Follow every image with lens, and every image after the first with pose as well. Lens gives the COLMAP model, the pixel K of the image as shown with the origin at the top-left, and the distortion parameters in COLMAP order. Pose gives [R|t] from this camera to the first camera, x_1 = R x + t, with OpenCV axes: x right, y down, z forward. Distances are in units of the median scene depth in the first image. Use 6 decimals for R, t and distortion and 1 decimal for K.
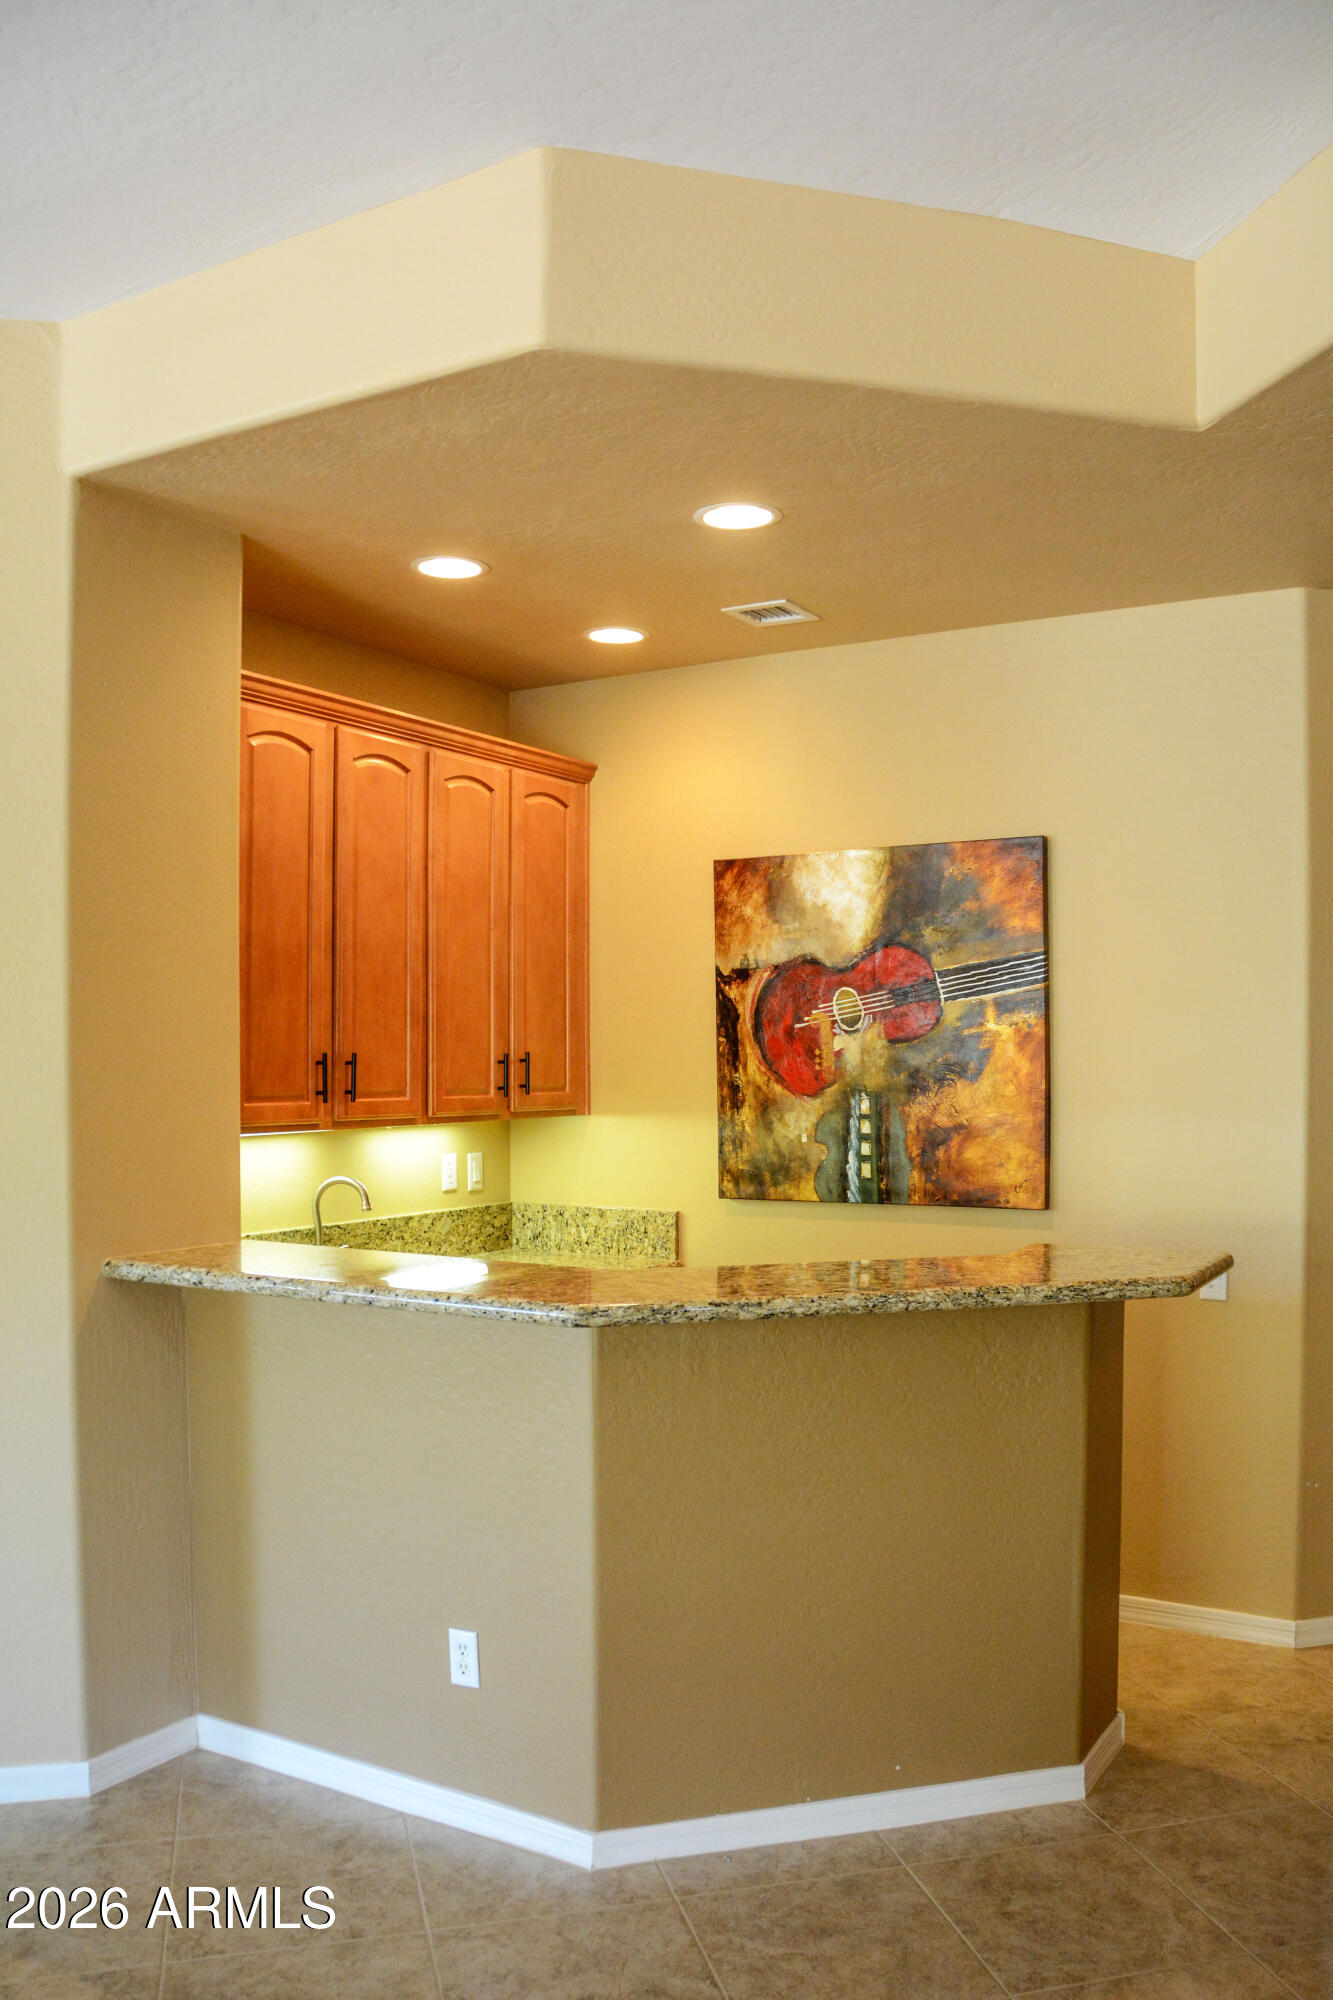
lens RADIAL K [[1630.5, 0, 668.6], [0, 1630.5, 1088.2], [0, 0, 1]] dist [-0.102986, 0.034003]
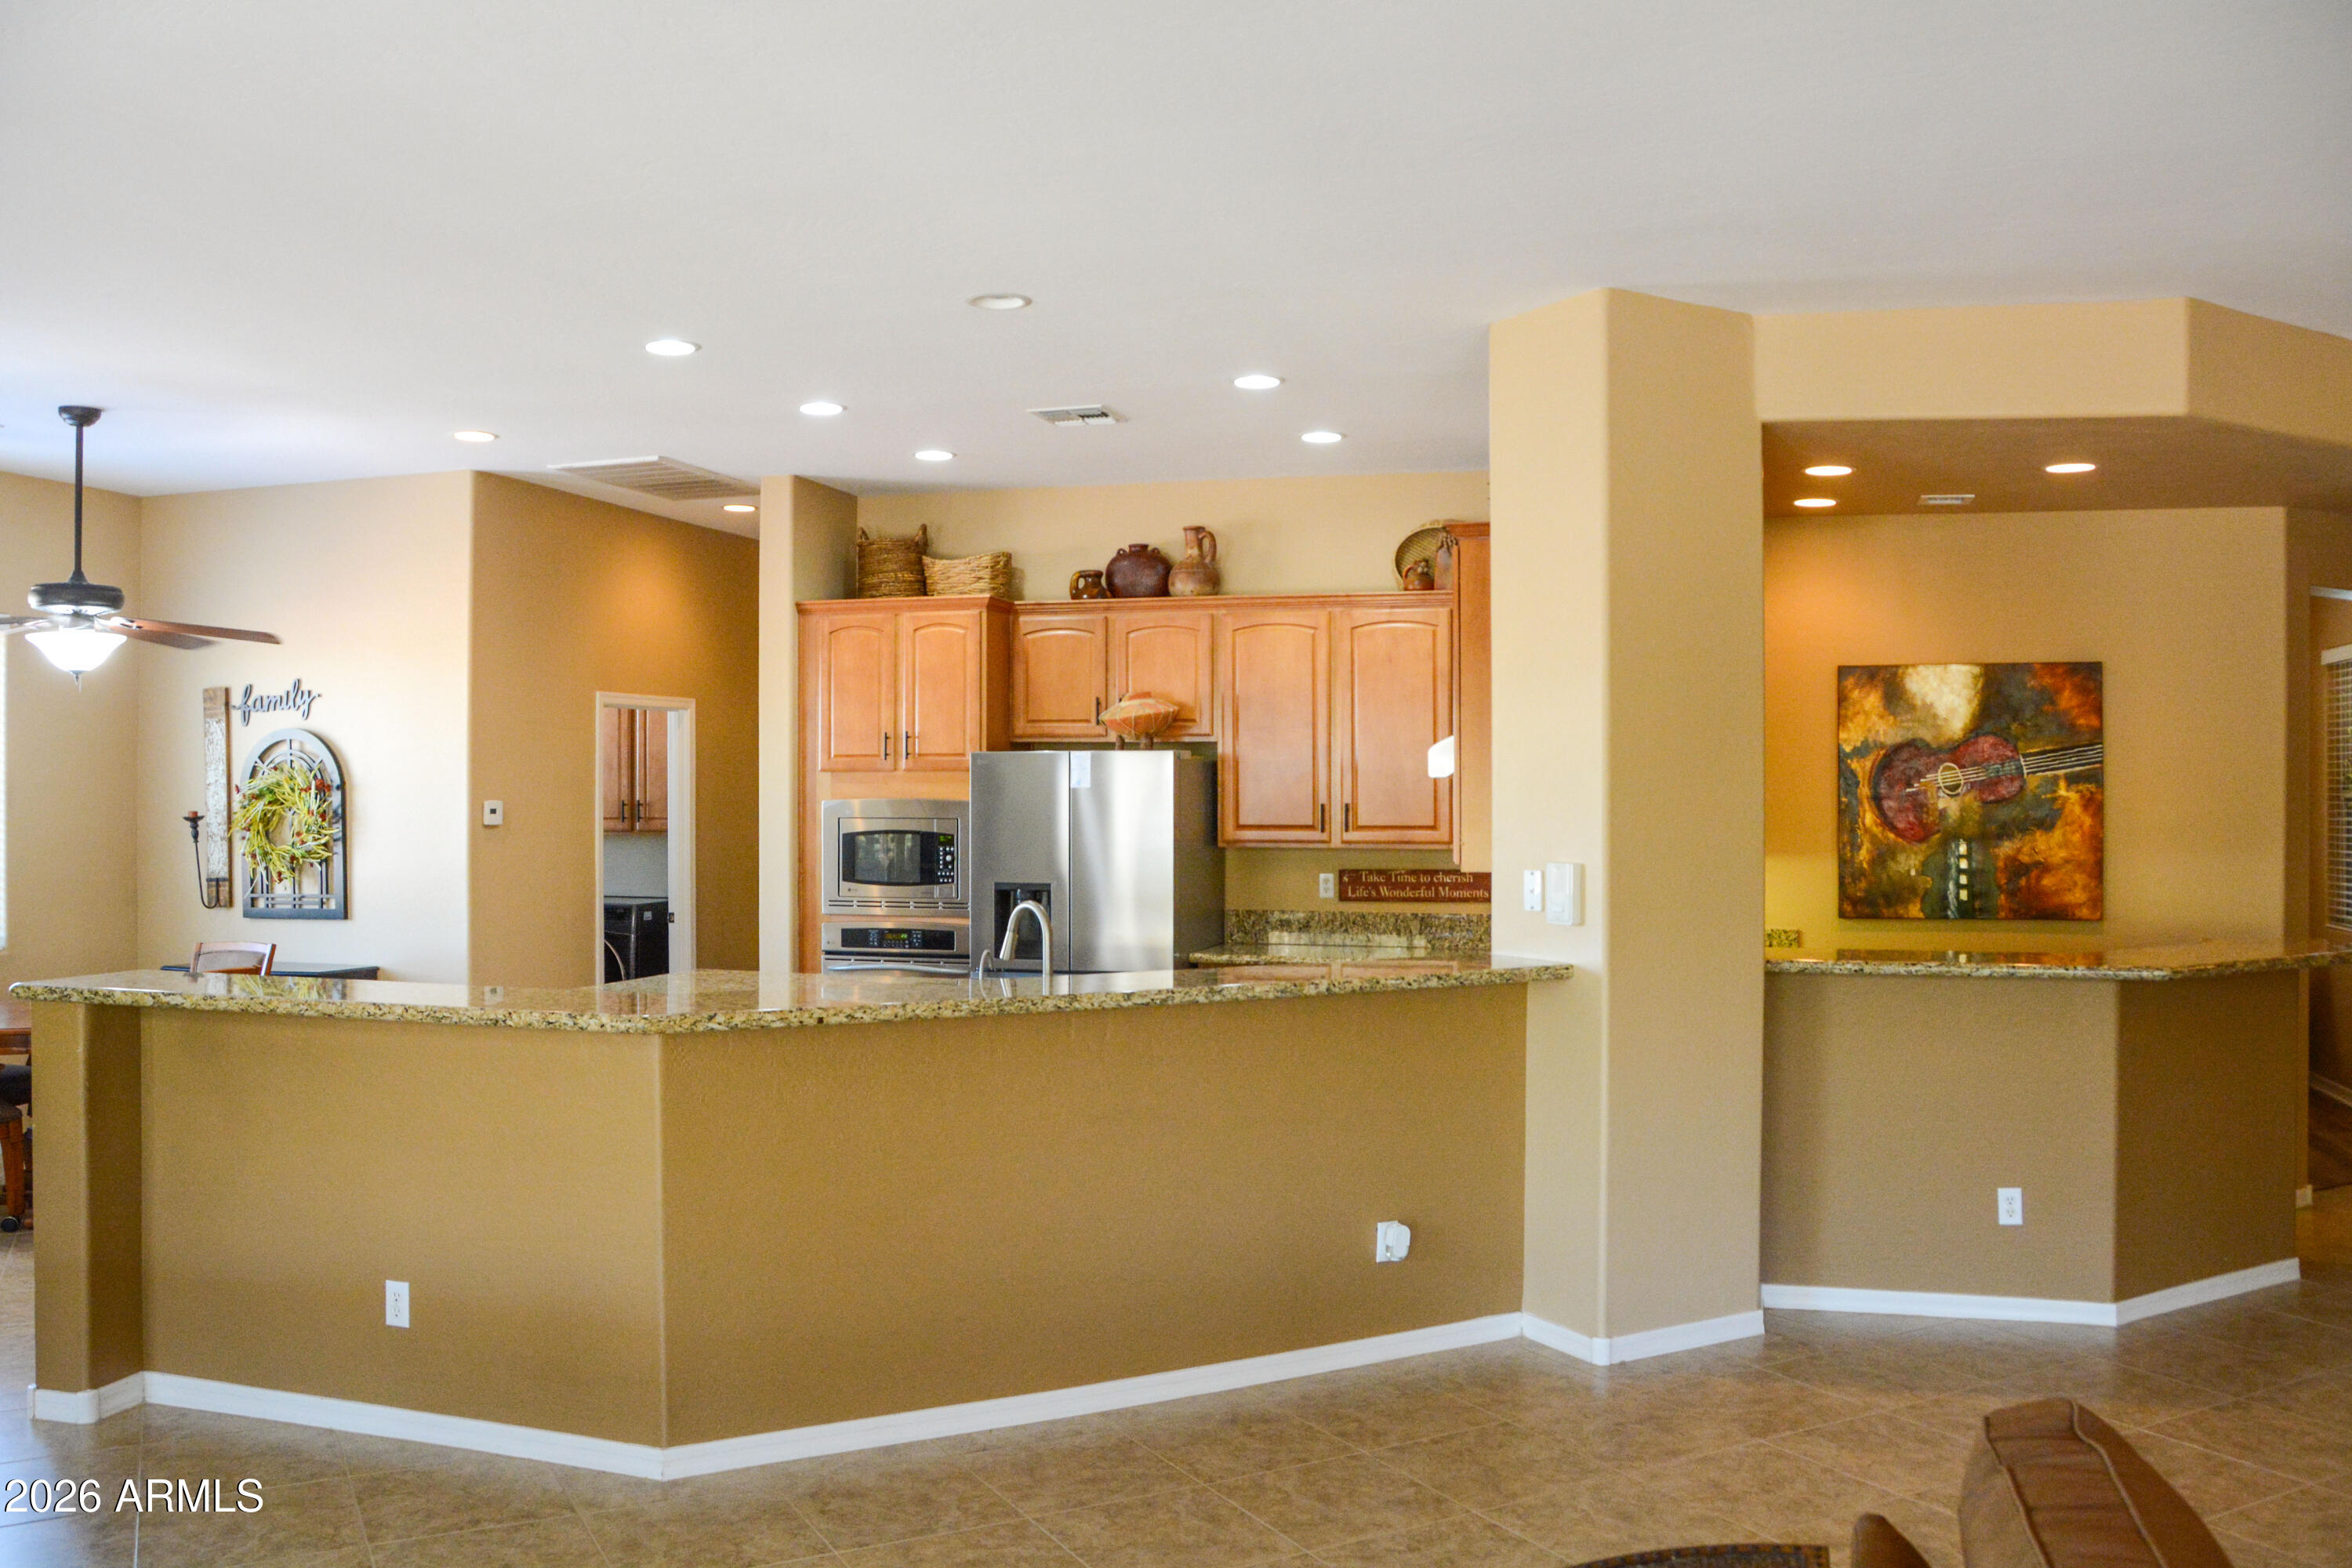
lens RADIAL K [[1859.8, 0, 1150.2], [0, 1859.8, 783.0], [0, 0, 1]] dist [-0.094408, 0.016298]
pose [[0.969259, 0.009784, 0.245850, -0.942103], [-0.004773, 0.999769, -0.020969, -0.009249], [-0.245998, 0.019151, 0.969081, -0.344637]]
